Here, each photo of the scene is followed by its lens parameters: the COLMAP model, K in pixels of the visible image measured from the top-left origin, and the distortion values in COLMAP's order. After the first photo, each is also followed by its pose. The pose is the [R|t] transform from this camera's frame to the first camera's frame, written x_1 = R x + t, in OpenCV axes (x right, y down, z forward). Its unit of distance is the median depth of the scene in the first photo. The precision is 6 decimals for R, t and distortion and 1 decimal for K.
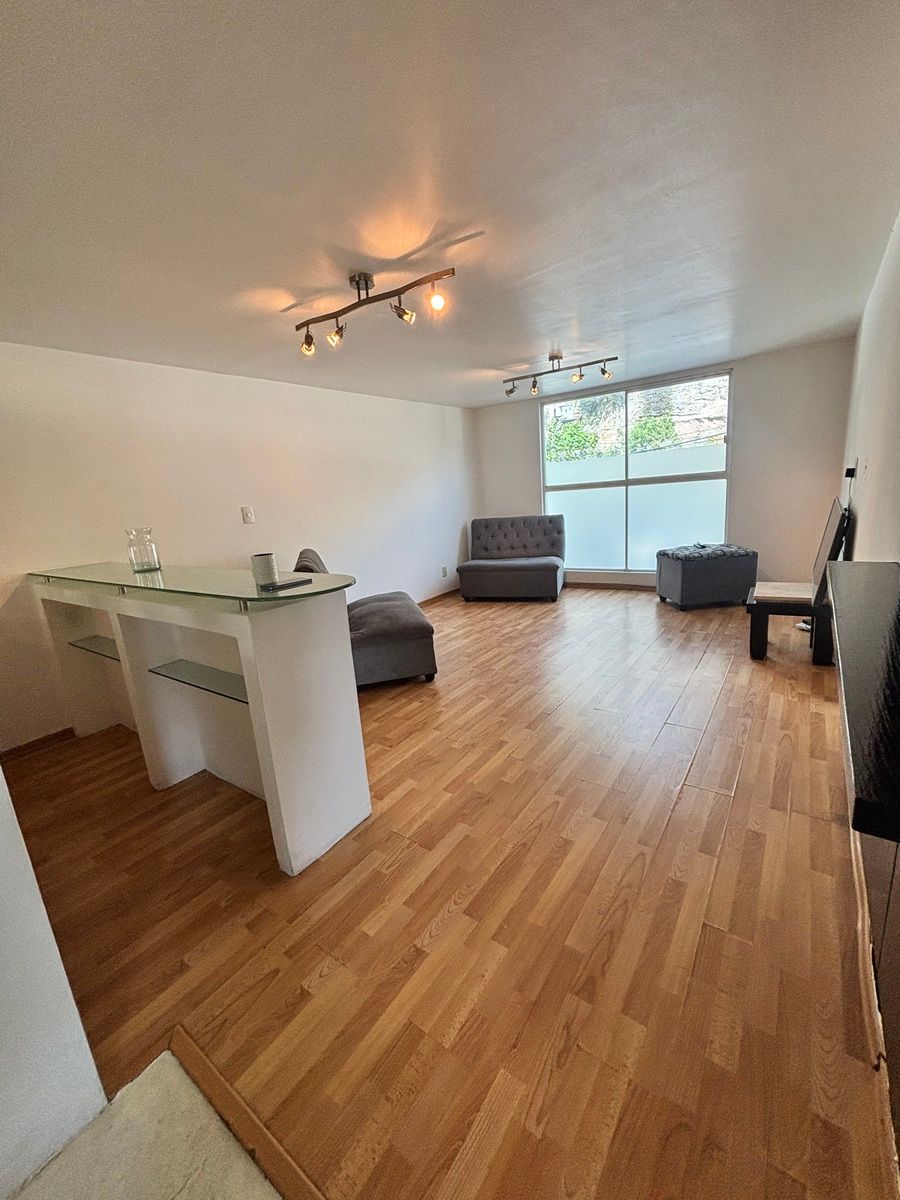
lens RADIAL K [[483.5, 0, 449.2], [0, 483.5, 602.7], [0, 0, 1]] dist [-0.001021, 0.000112]
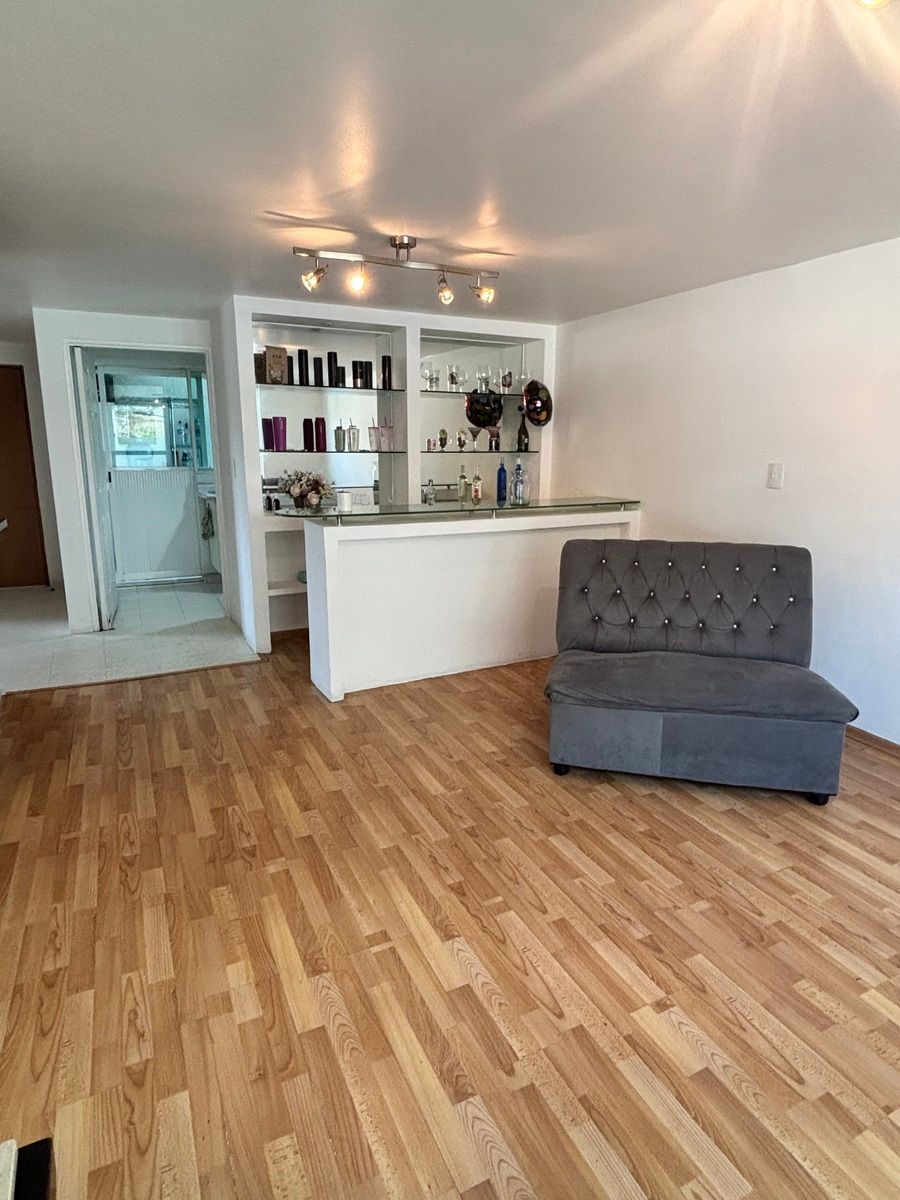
lens RADIAL K [[677.0, 0, 449.4], [0, 677.0, 594.9], [0, 0, 1]] dist [-0.001956, -0.000703]
pose [[-0.468215, 0.271536, -0.840859, 0.782175], [-0.174527, 0.904446, 0.389252, -0.401441], [0.866207, 0.329006, -0.376085, 1.289479]]
